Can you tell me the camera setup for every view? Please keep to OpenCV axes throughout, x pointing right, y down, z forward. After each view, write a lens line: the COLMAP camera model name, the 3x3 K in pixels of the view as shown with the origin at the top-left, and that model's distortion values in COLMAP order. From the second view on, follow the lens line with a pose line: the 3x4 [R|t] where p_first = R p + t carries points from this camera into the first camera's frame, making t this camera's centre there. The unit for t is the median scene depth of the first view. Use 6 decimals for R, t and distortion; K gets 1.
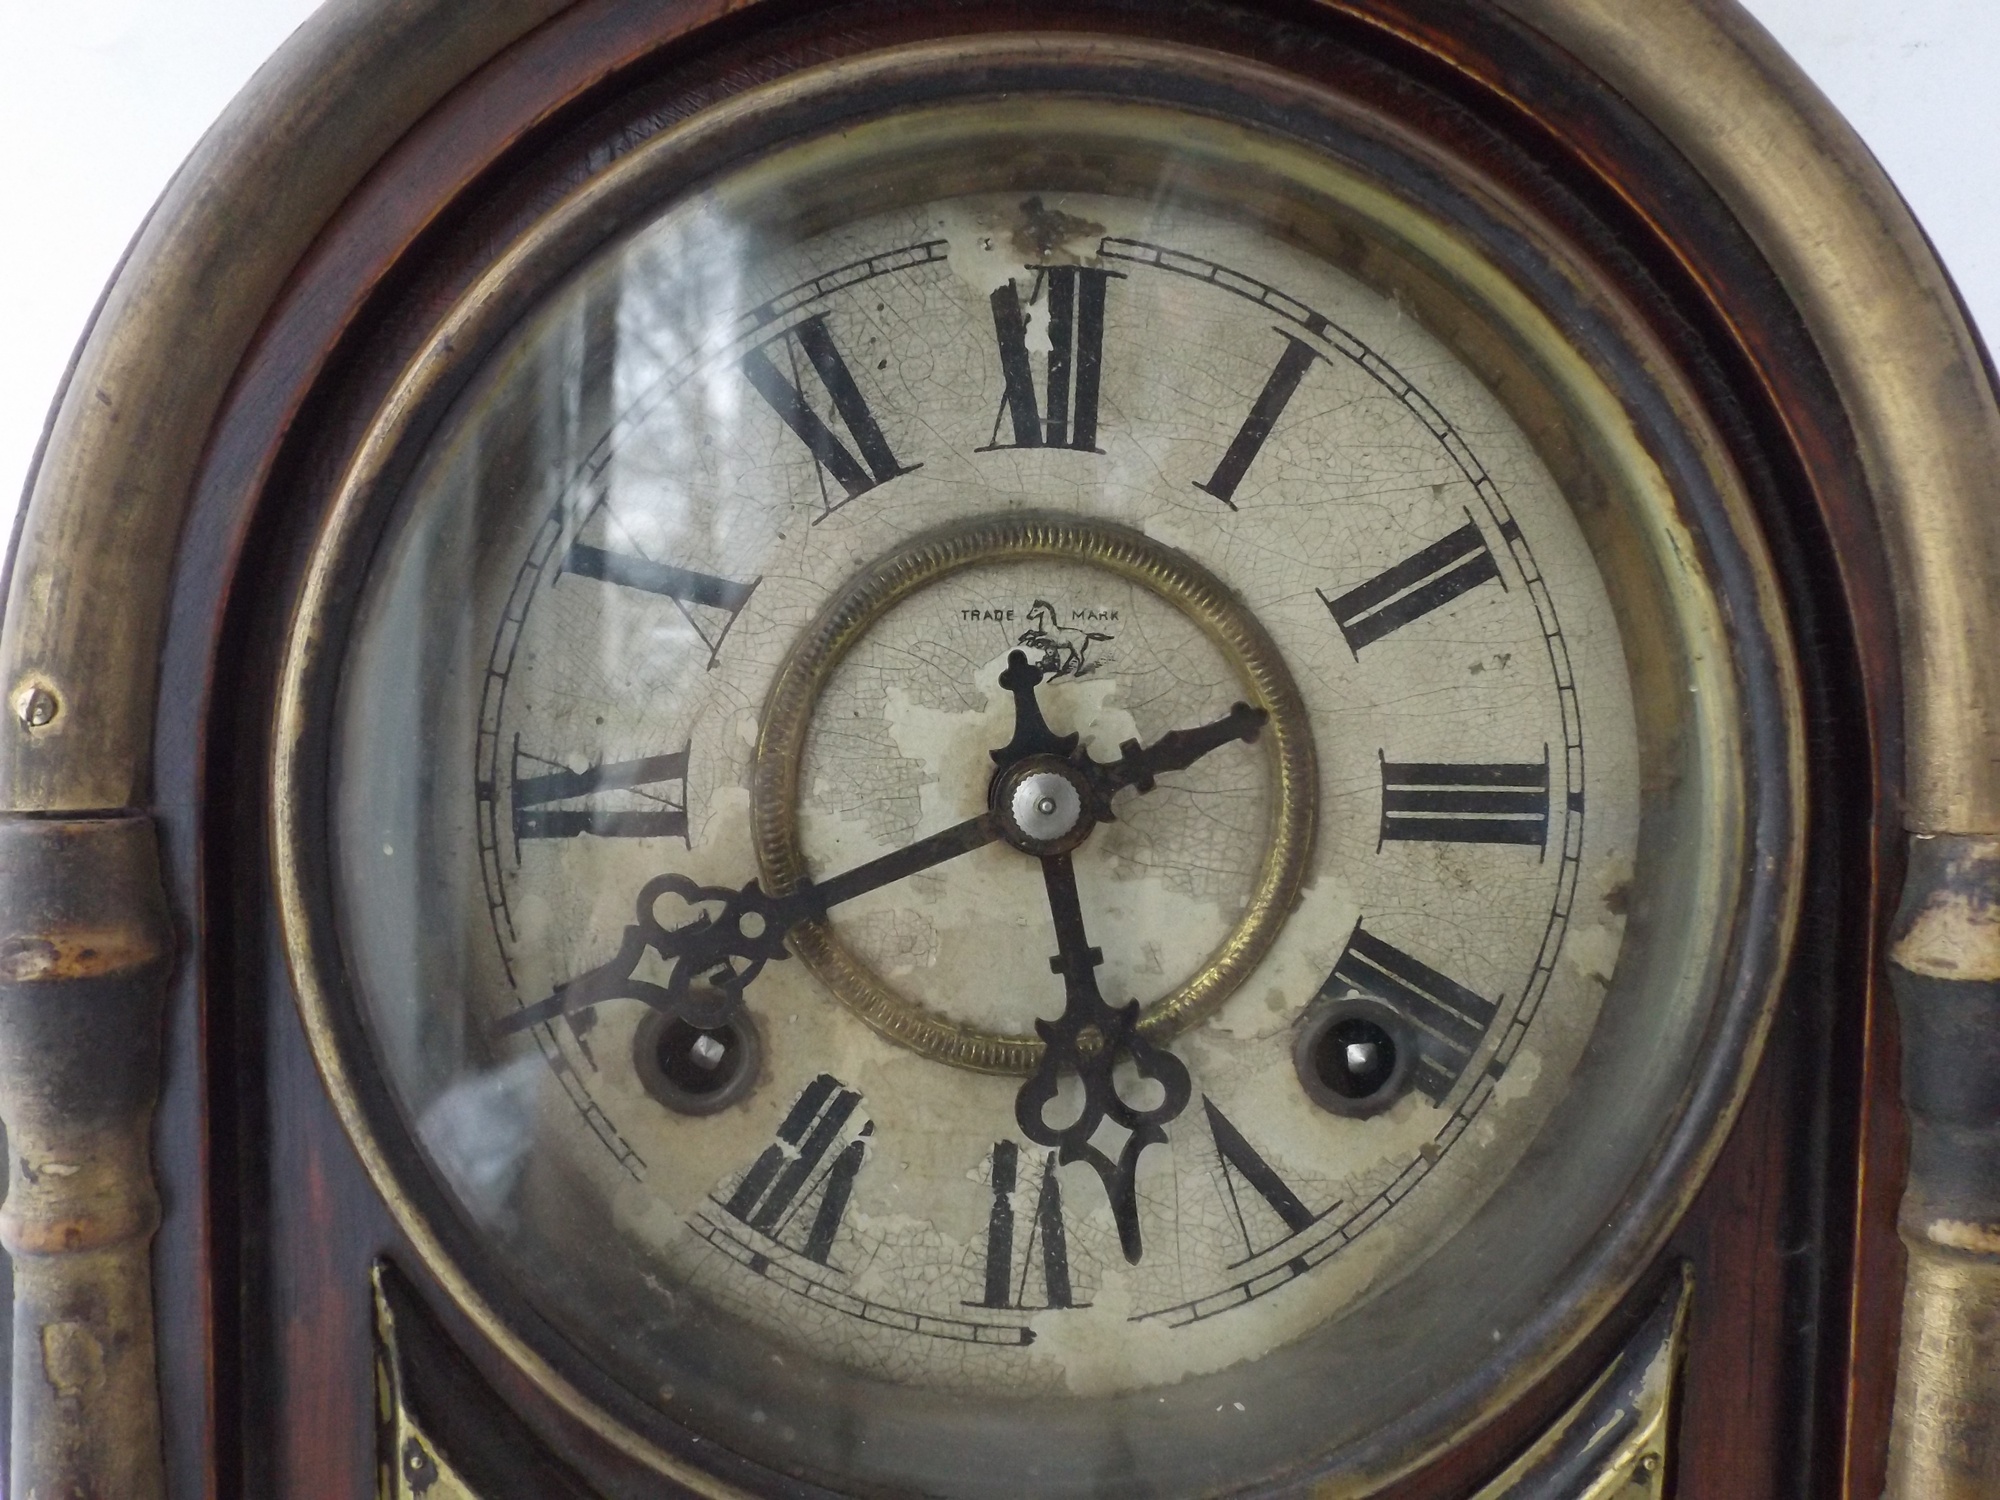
lens RADIAL K [[1436.4, 0, 1011.3], [0, 1436.4, 761.3], [0, 0, 1]] dist [0.008346, -0.021163]
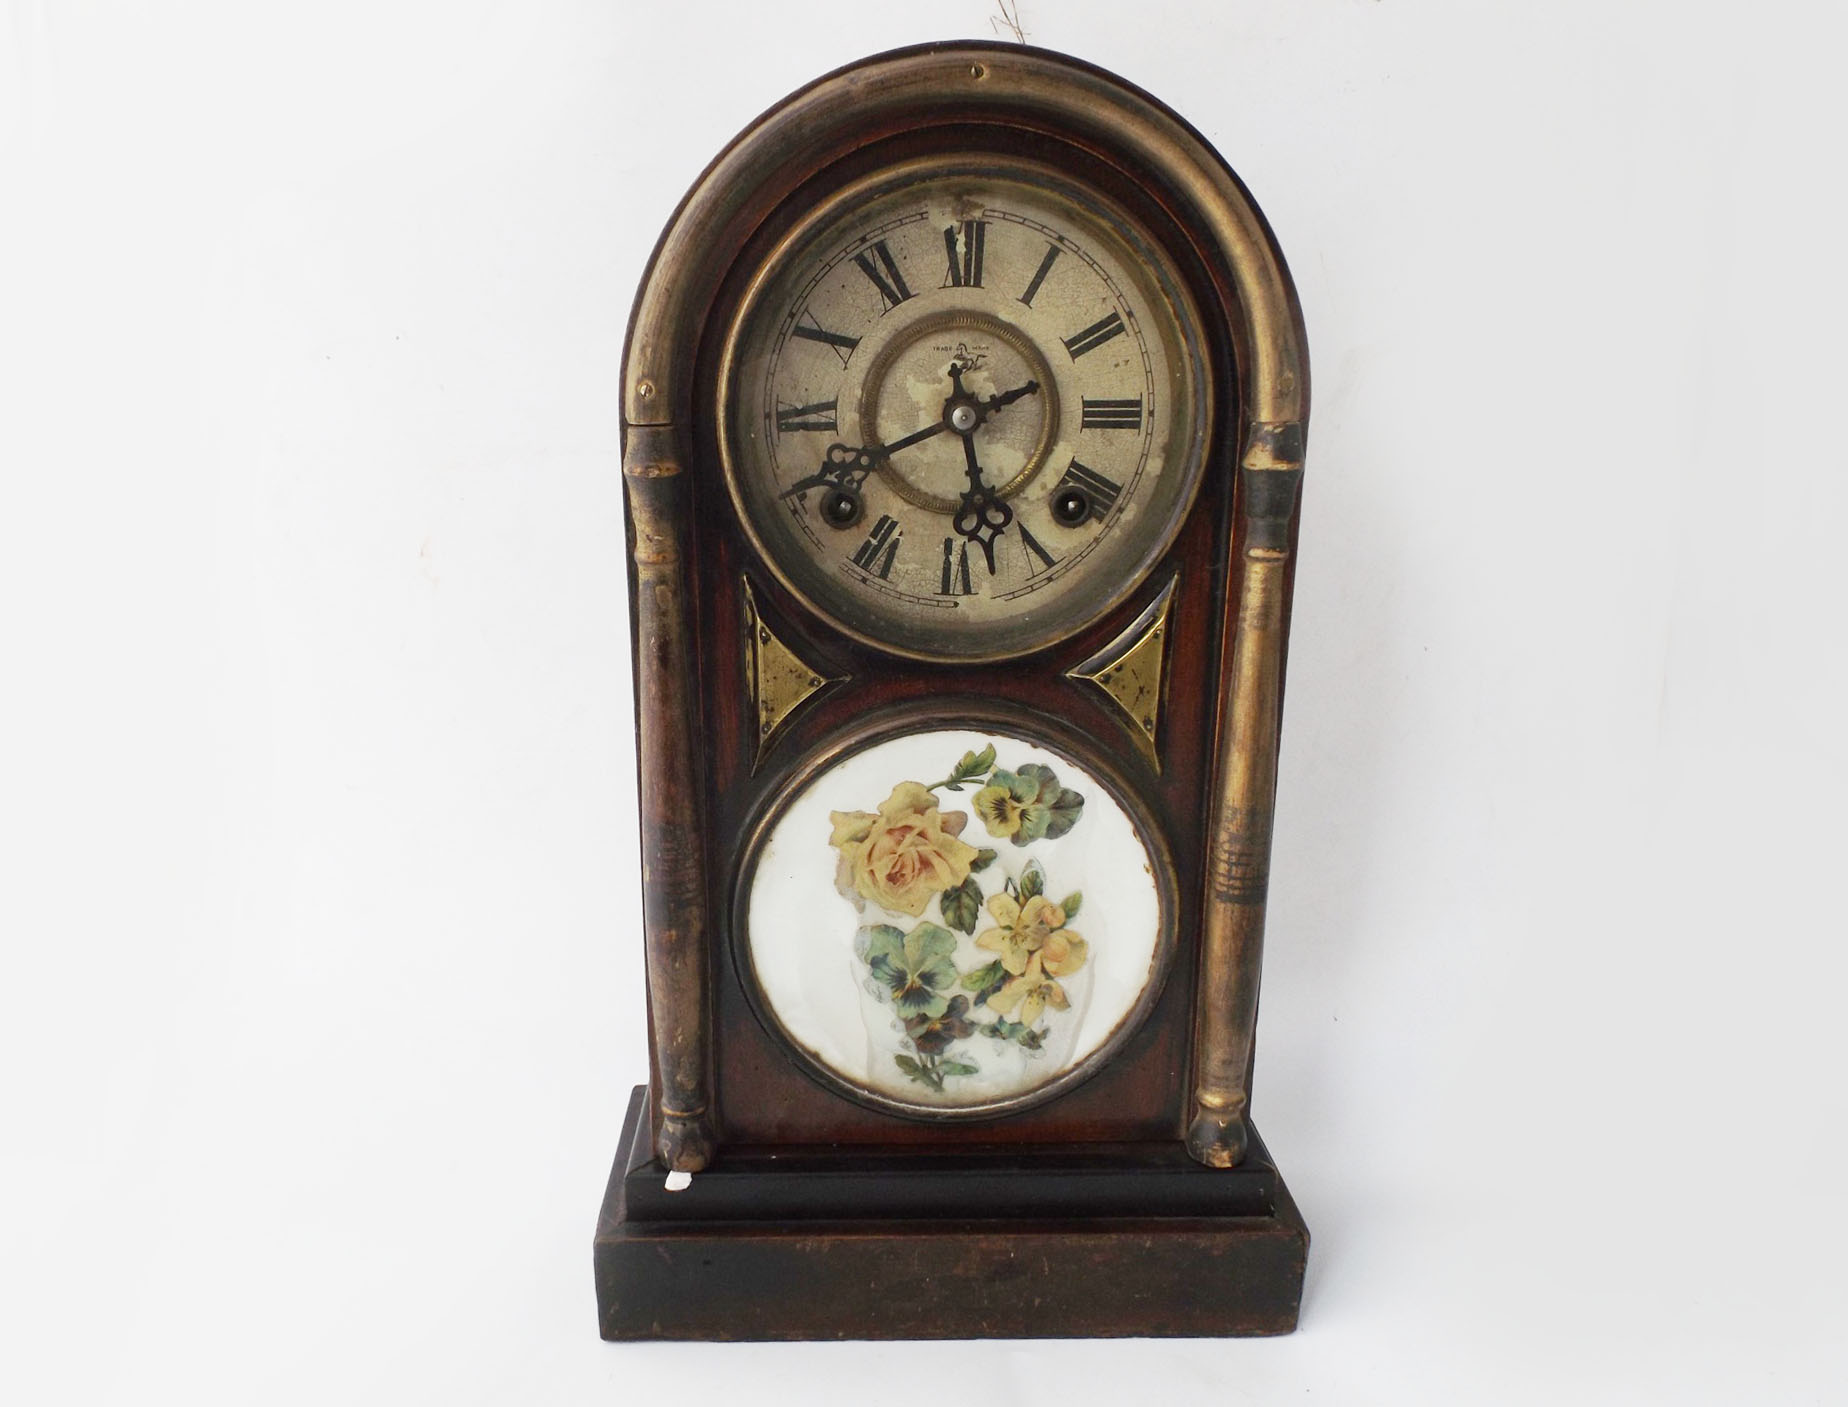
lens RADIAL K [[1422.8, 0, 861.2], [0, 1422.8, 718.6], [0, 0, 1]] dist [0.009634, -0.004572]
pose [[0.999843, -0.012943, -0.012073, -0.150117], [0.015414, 0.972016, 0.234410, -0.053528], [0.008701, -0.234559, 0.972063, -1.866141]]
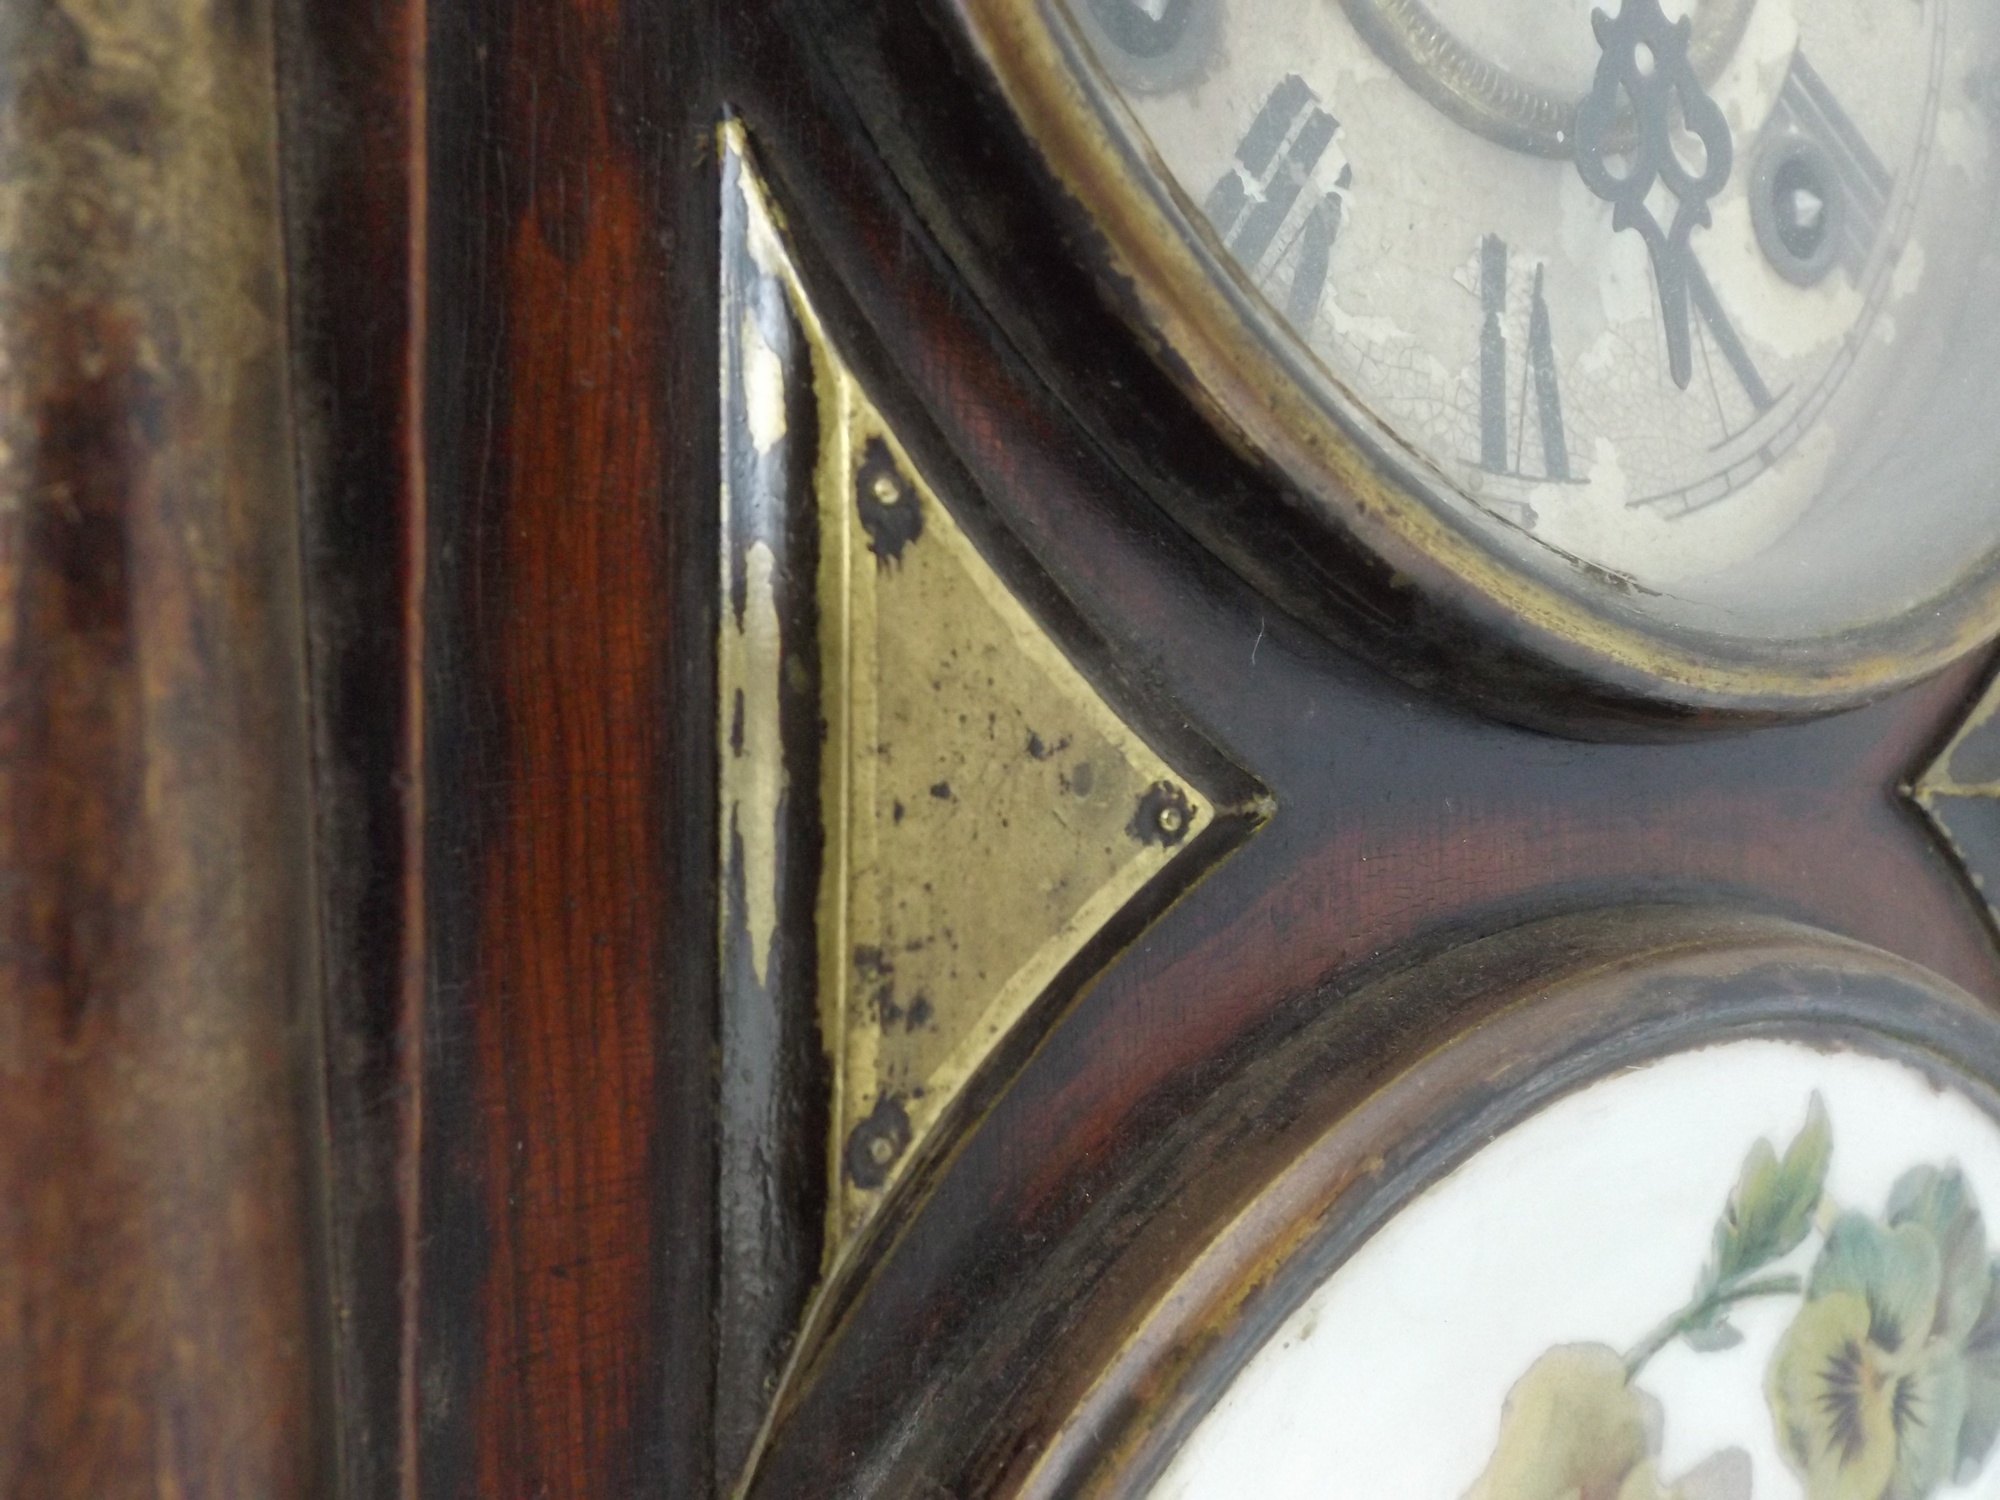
lens RADIAL K [[1436.4, 0, 999.4], [0, 1436.4, 751.4], [0, 0, 1]] dist [0.008346, -0.021163]
pose [[0.881950, -0.004825, 0.471318, -0.543932], [0.022066, 0.999274, -0.031062, 0.532231], [-0.470826, 0.037795, 0.881416, 0.518001]]
